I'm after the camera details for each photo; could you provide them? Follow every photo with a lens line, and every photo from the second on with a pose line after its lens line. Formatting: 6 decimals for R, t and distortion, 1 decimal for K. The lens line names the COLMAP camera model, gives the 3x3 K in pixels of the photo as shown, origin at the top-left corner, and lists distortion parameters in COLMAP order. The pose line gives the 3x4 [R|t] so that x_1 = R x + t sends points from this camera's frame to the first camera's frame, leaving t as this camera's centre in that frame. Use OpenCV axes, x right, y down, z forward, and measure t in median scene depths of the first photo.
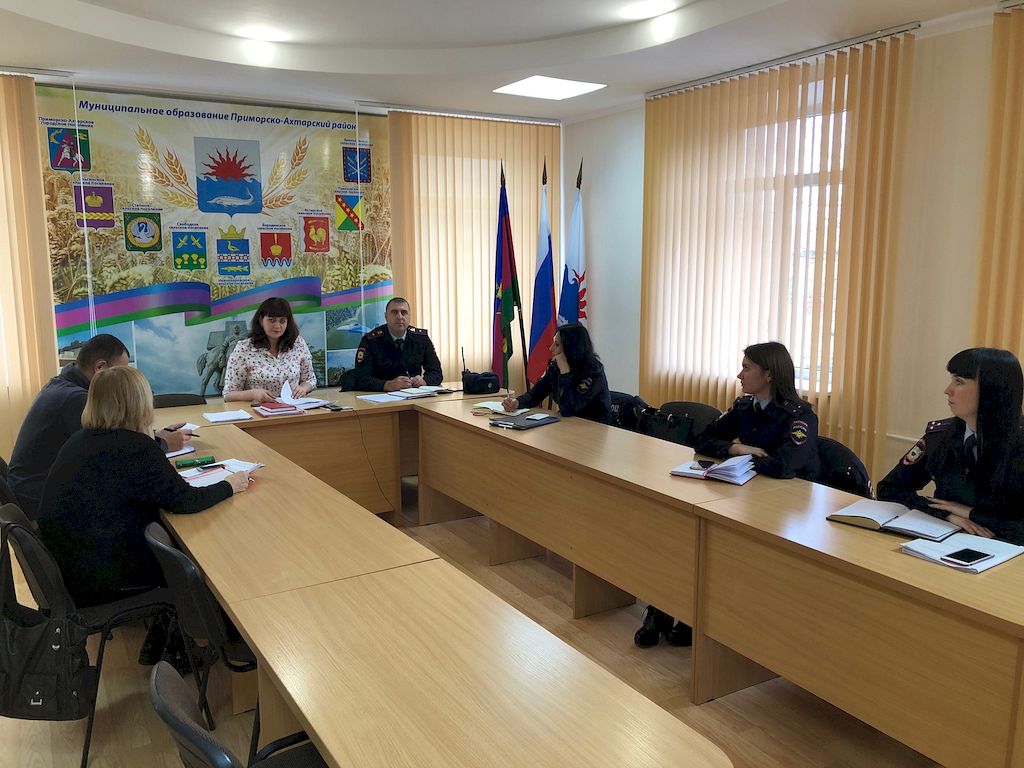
lens RADIAL K [[835.9, 0, 520.3], [0, 835.9, 379.6], [0, 0, 1]] dist [0.019844, -0.020831]
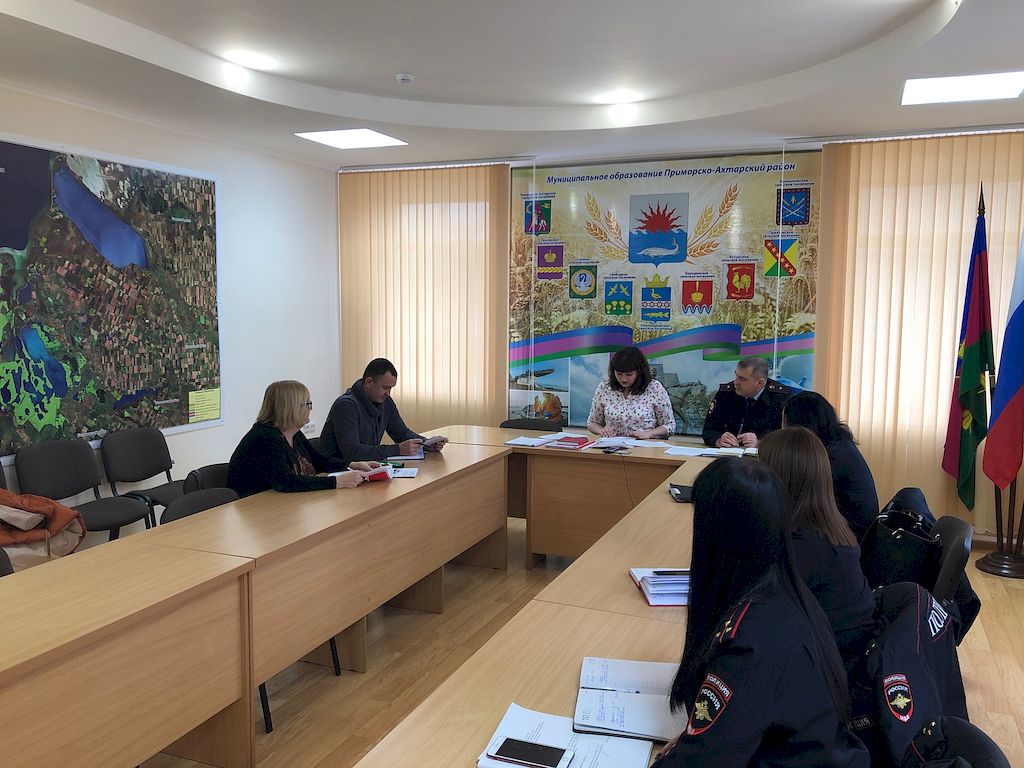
lens RADIAL K [[835.9, 0, 519.4], [0, 835.9, 390.8], [0, 0, 1]] dist [0.019844, -0.020831]
pose [[0.591898, 0.088610, -0.801128, 0.420092], [-0.124709, 0.992038, 0.017587, -0.033769], [0.796307, 0.089498, 0.598235, 0.236748]]
